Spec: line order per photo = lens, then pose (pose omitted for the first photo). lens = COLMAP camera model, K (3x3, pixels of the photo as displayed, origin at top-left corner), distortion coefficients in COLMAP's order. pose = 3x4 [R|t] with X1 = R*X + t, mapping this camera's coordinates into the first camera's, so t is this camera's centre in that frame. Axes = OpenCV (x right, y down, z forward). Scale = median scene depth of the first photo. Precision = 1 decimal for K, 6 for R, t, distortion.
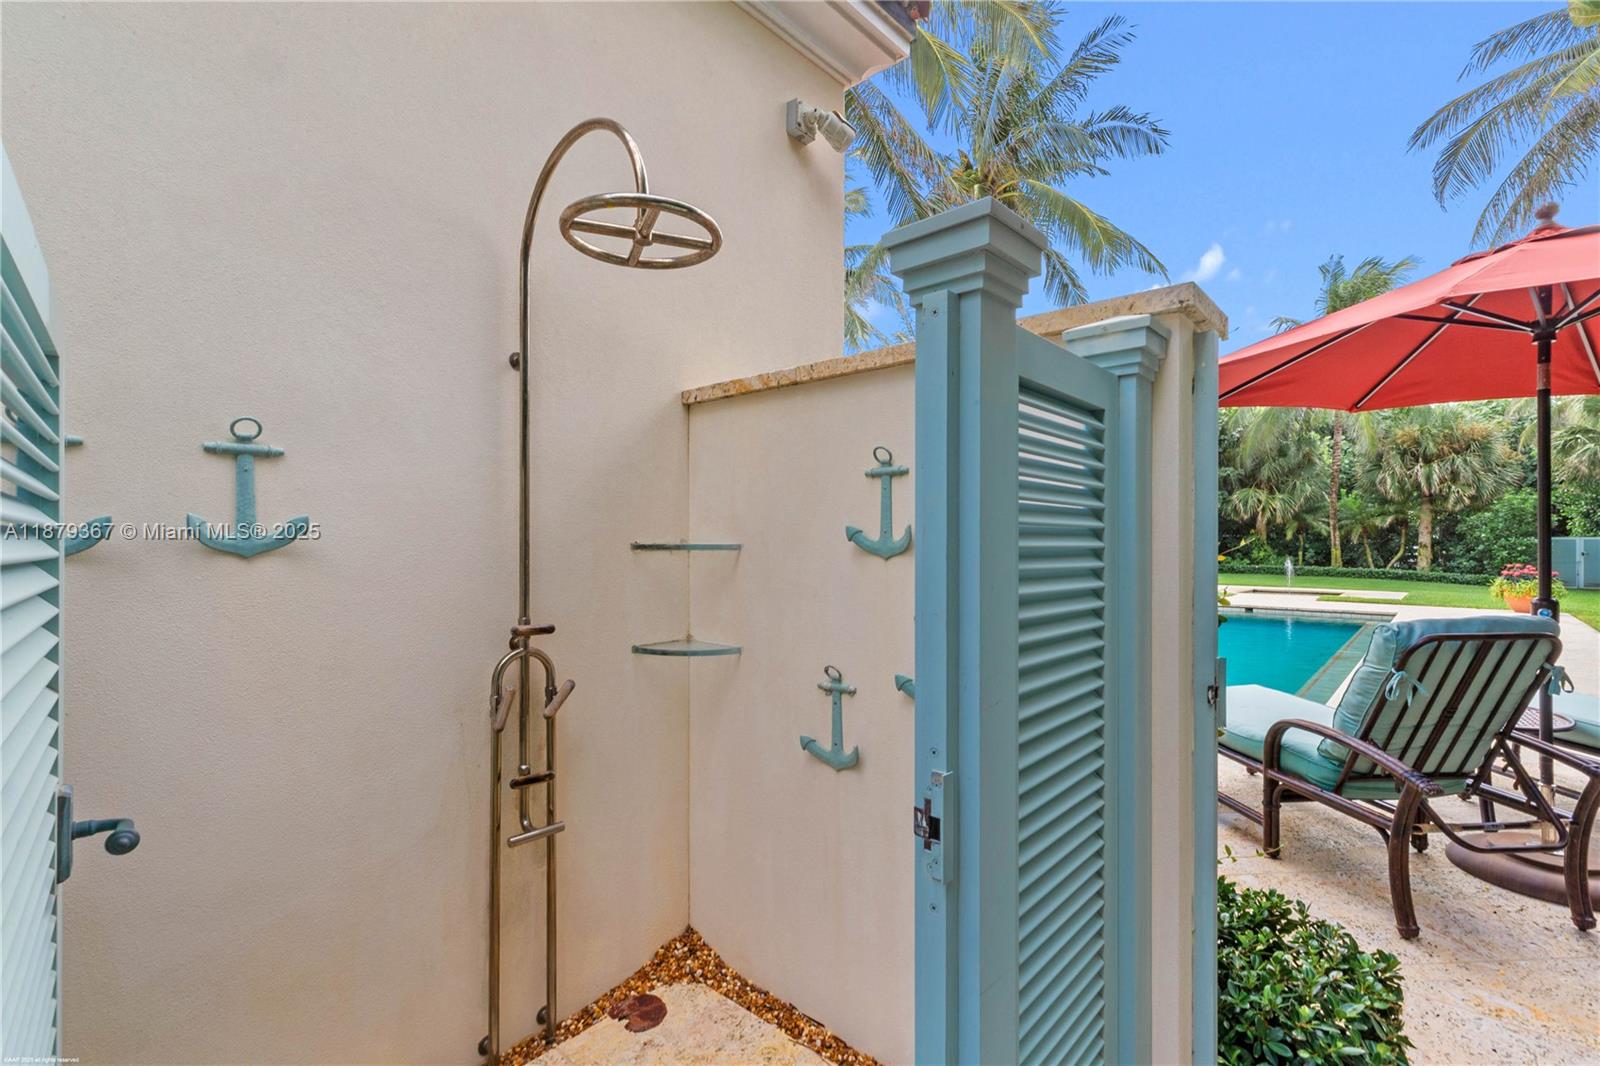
lens RADIAL K [[717.7, 0, 761.7], [0, 717.7, 537.3], [0, 0, 1]] dist [0.000701, 0.000416]
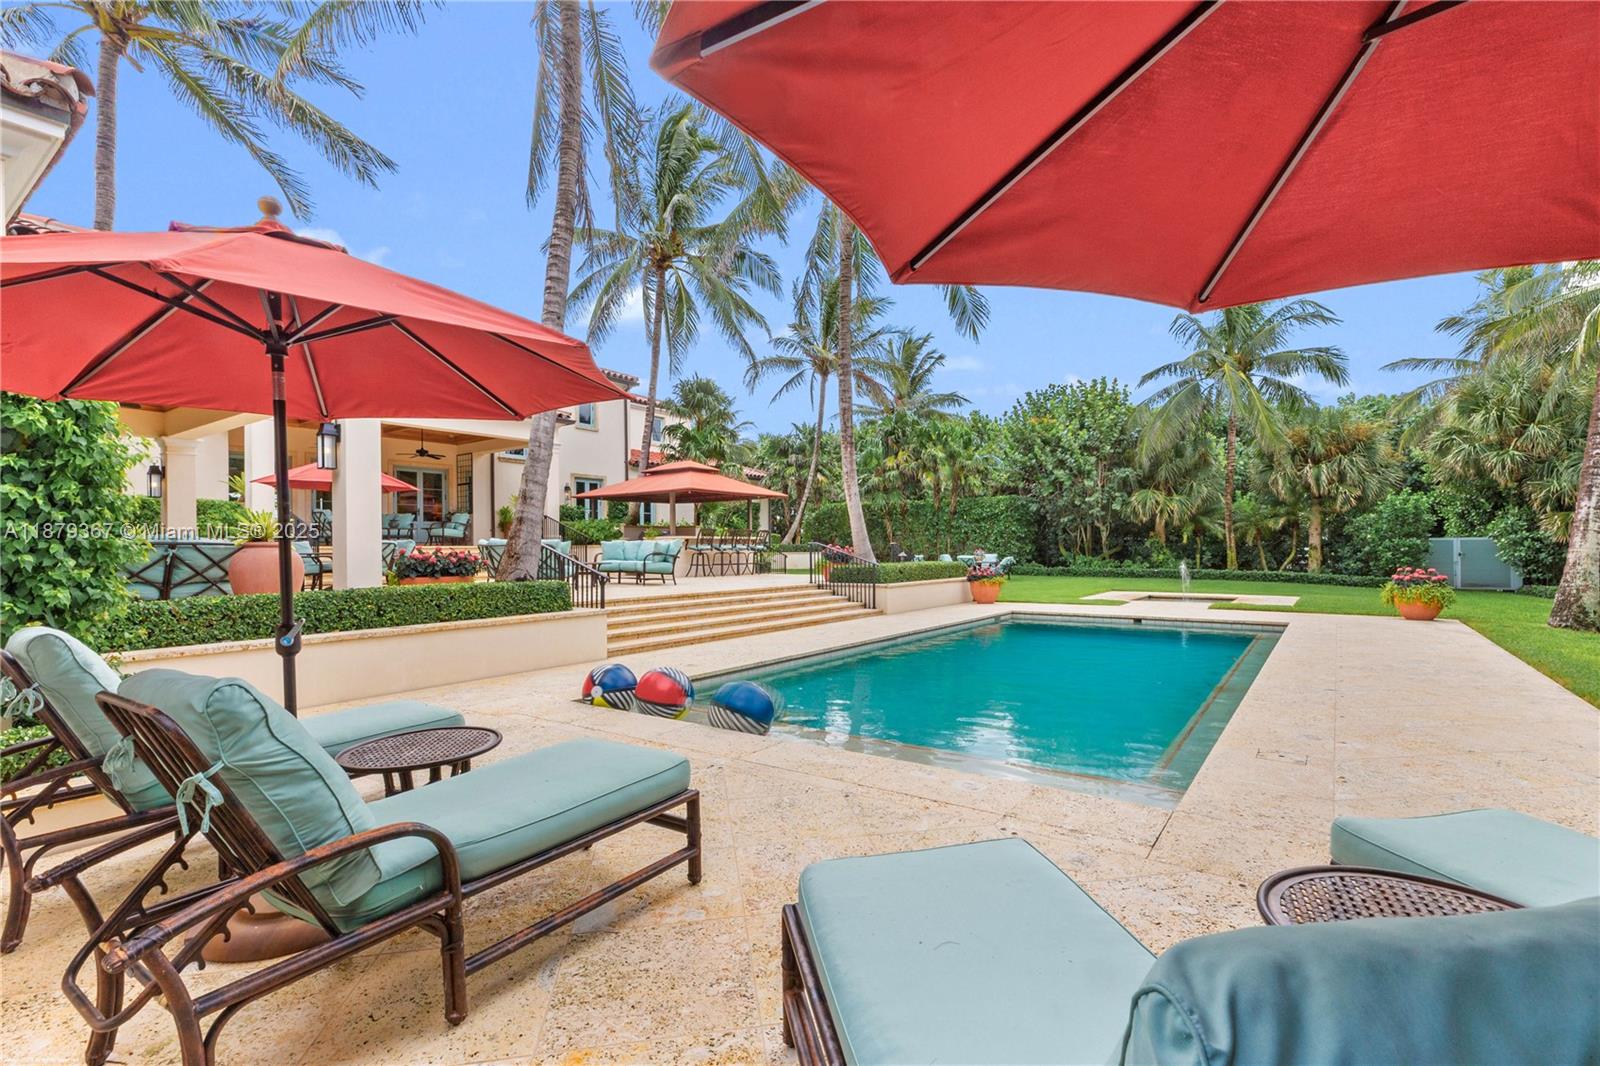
lens RADIAL K [[731.0, 0, 763.7], [0, 731.0, 539.2], [0, 0, 1]] dist [0.000454, -0.000195]
pose [[0.994963, -0.007760, 0.099941, 0.068723], [0.008311, 0.999952, -0.005100, -0.000715], [-0.099897, 0.005904, 0.994980, 0.075545]]
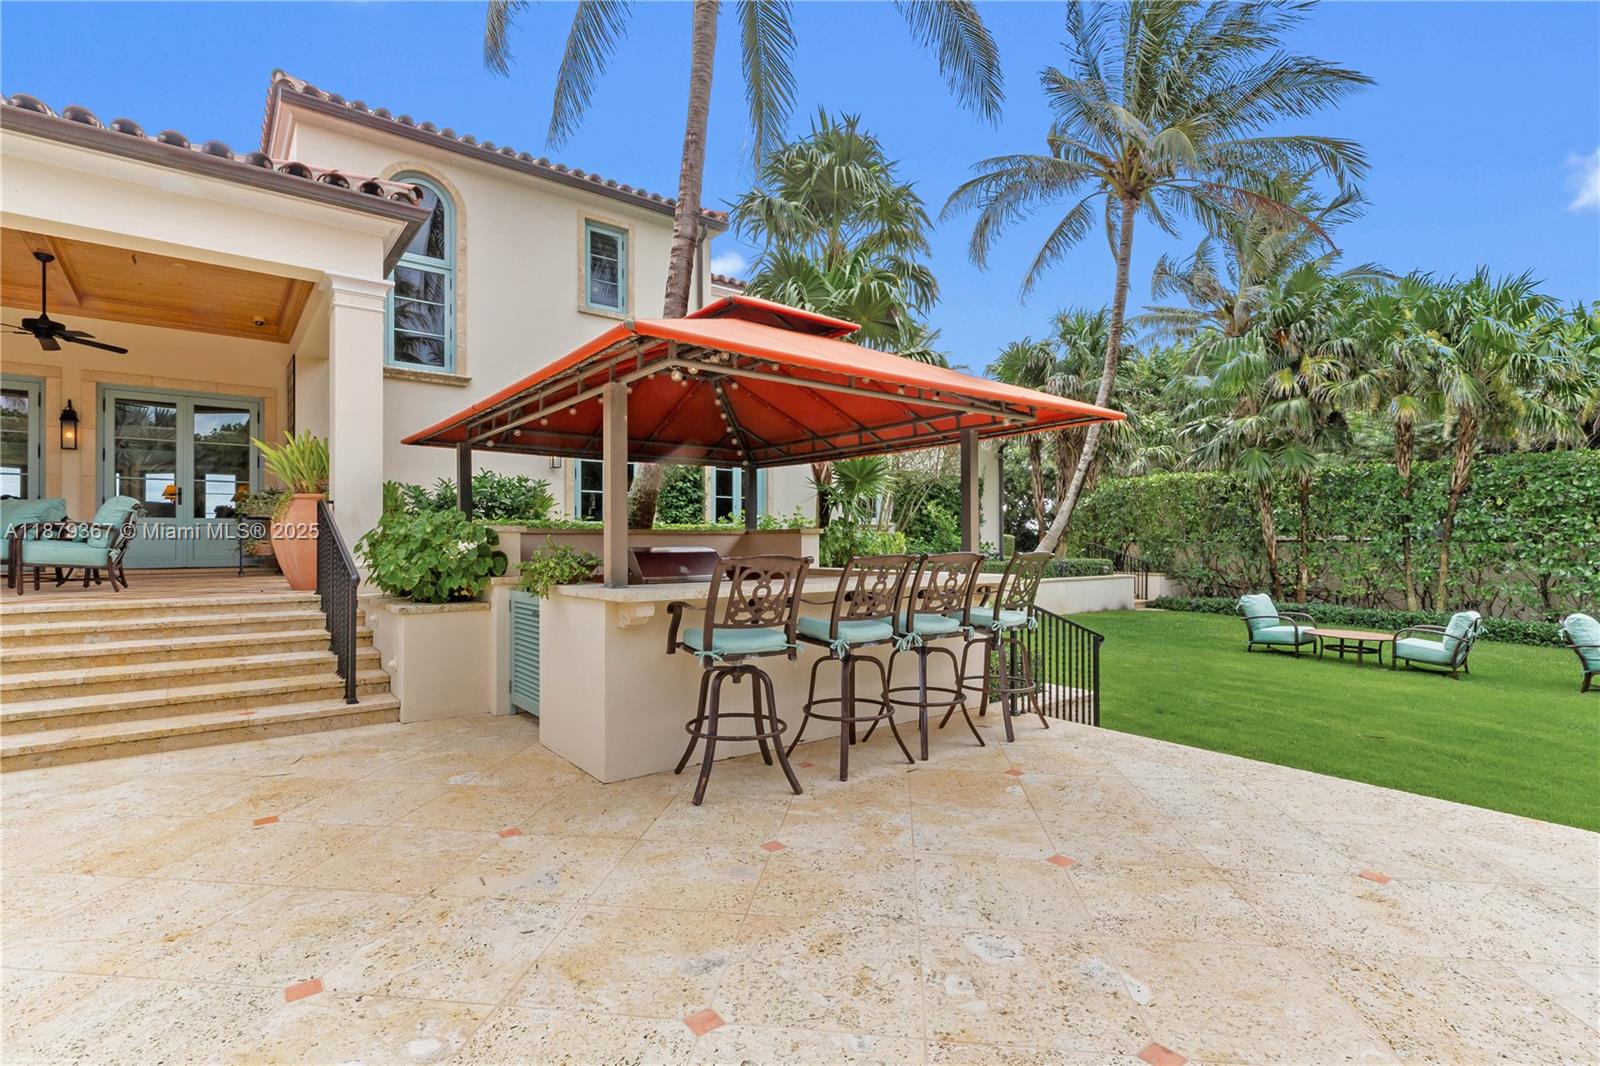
lens RADIAL K [[758.9, 0, 774.7], [0, 758.9, 540.3], [0, 0, 1]] dist [0.000393, -0.000377]
pose [[0.987809, -0.002449, -0.155653, 0.111239], [0.003353, 0.999979, 0.005546, -0.018916], [0.155636, -0.006001, 0.987796, 0.645596]]
